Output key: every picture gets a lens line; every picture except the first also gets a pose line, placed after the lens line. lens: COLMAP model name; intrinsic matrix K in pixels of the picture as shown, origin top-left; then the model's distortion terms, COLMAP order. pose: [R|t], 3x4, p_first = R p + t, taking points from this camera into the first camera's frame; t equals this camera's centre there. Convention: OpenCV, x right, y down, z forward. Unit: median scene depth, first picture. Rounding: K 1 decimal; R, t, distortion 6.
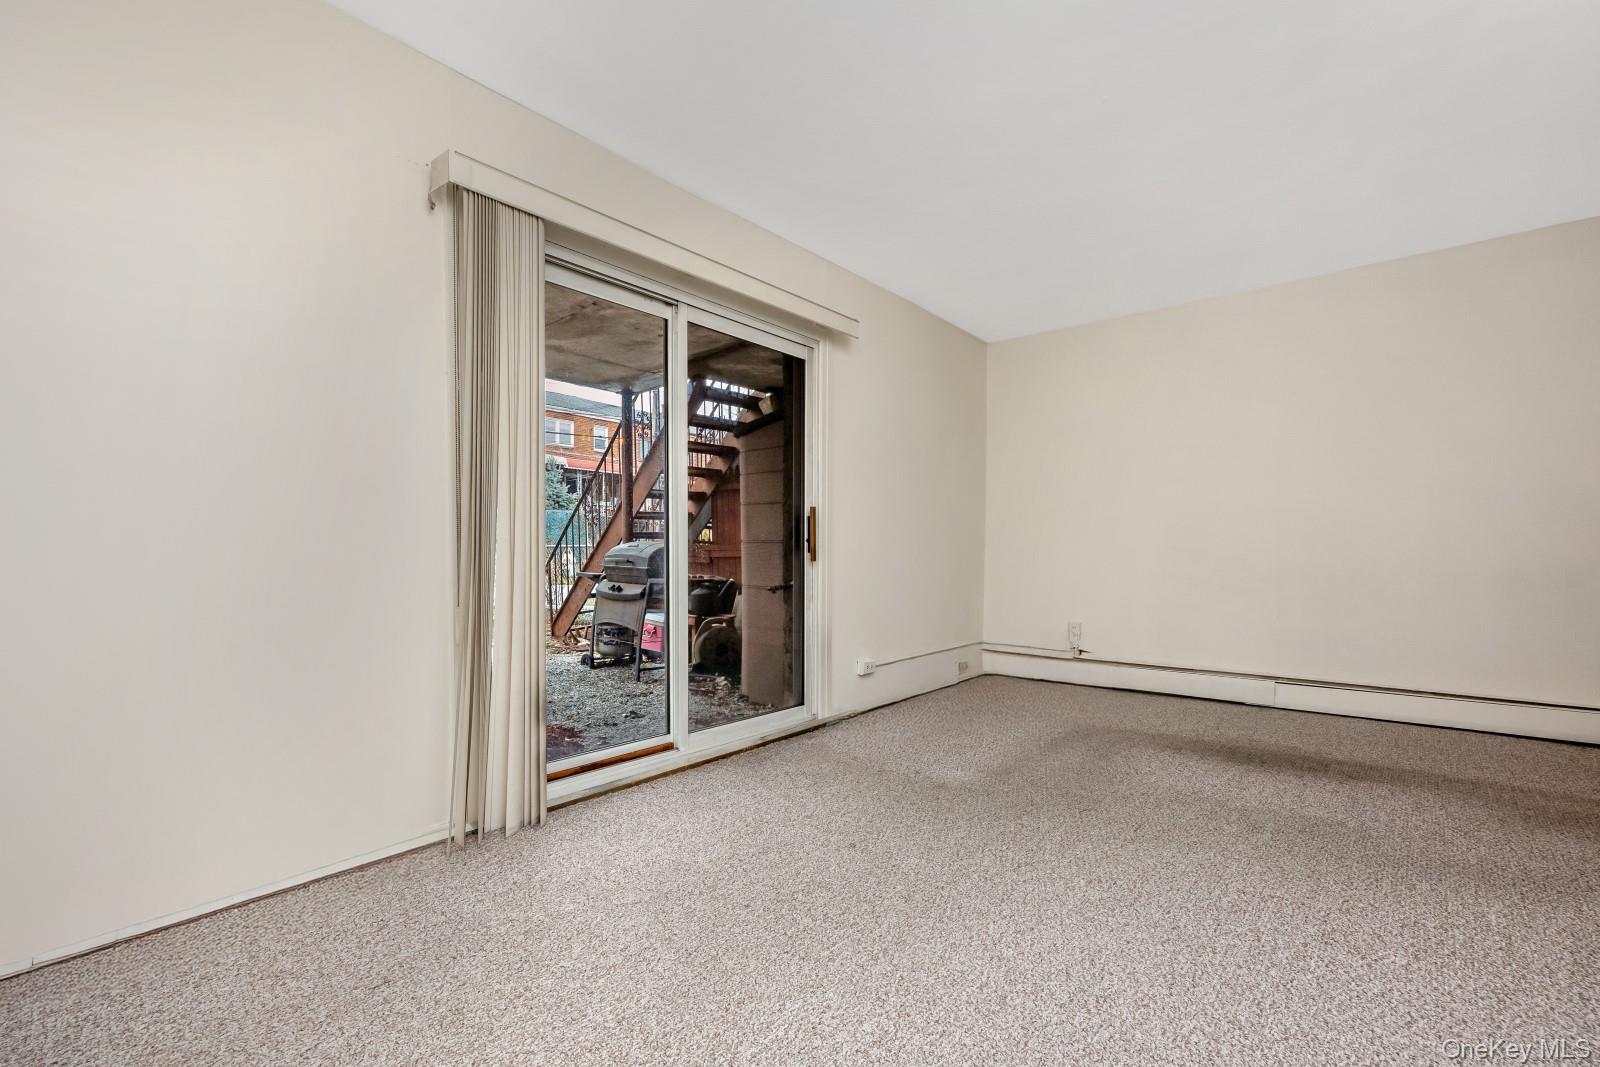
lens RADIAL K [[677.6, 0, 818.4], [0, 677.6, 540.0], [0, 0, 1]] dist [0.000230, -0.000060]
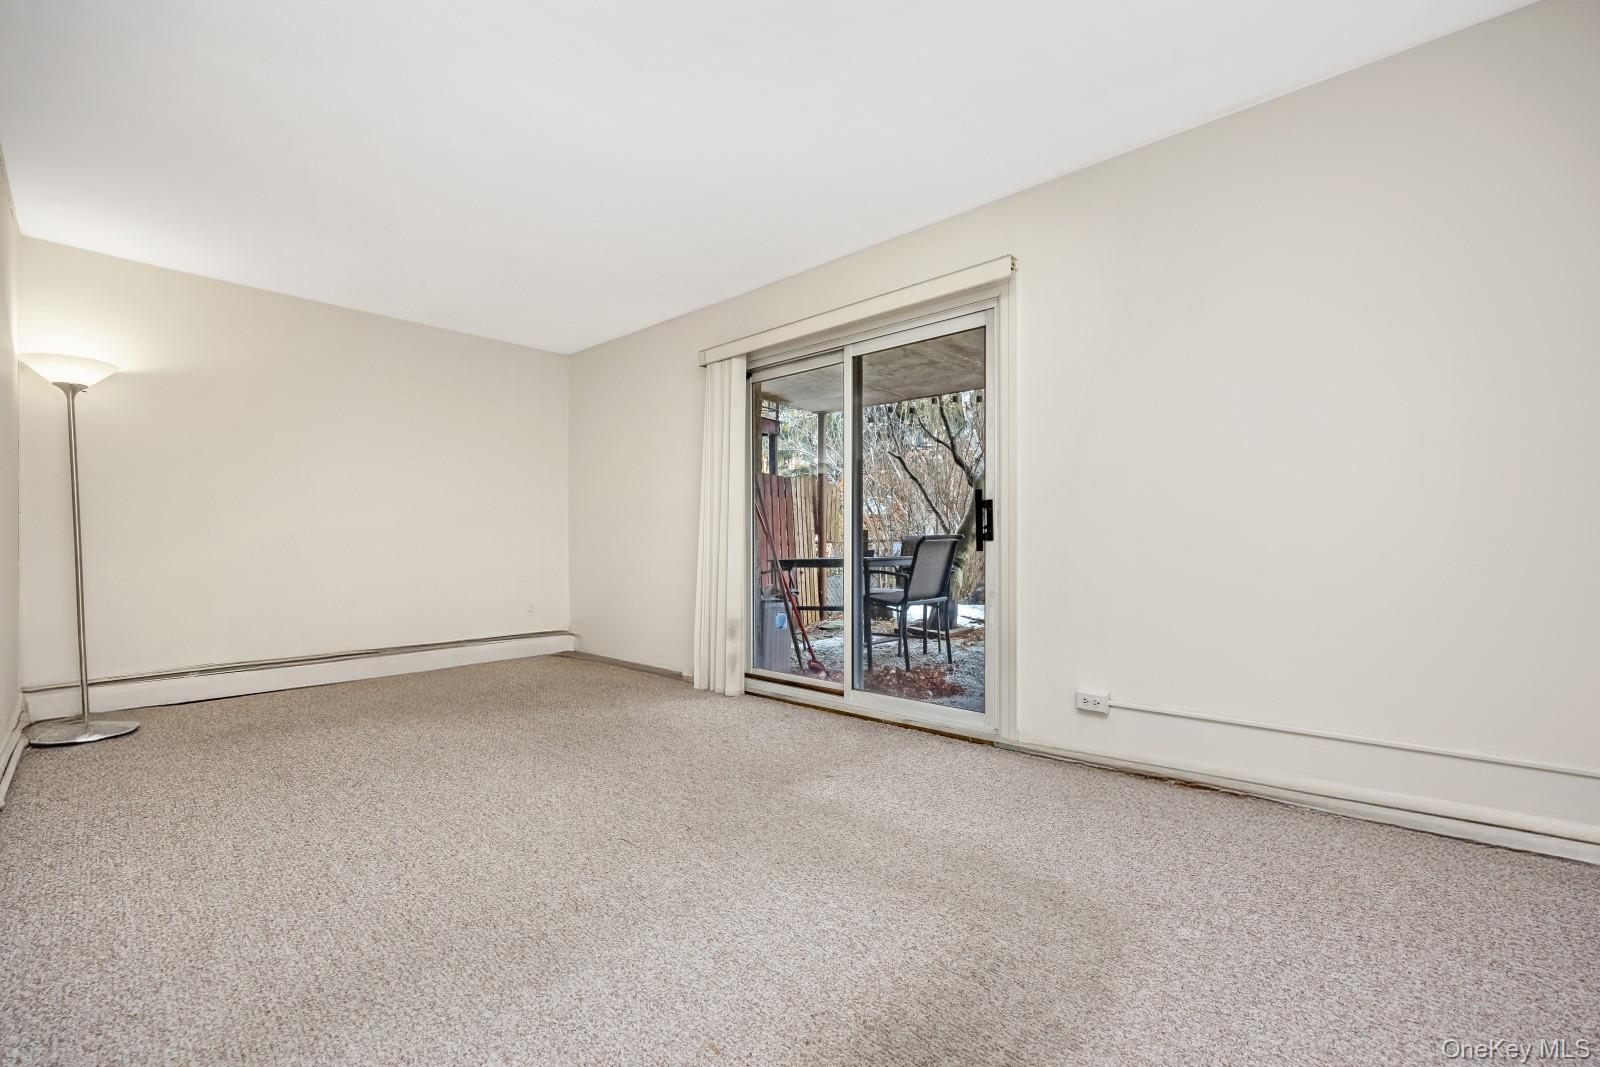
lens RADIAL K [[668.0, 0, 803.9], [0, 668.0, 532.6], [0, 0, 1]] dist [-0.002838, -0.000285]
pose [[-0.025072, -0.015515, -0.999565, 0.970287], [0.022943, 0.999607, -0.016091, 0.017355], [0.999422, -0.023336, -0.024706, 0.892119]]
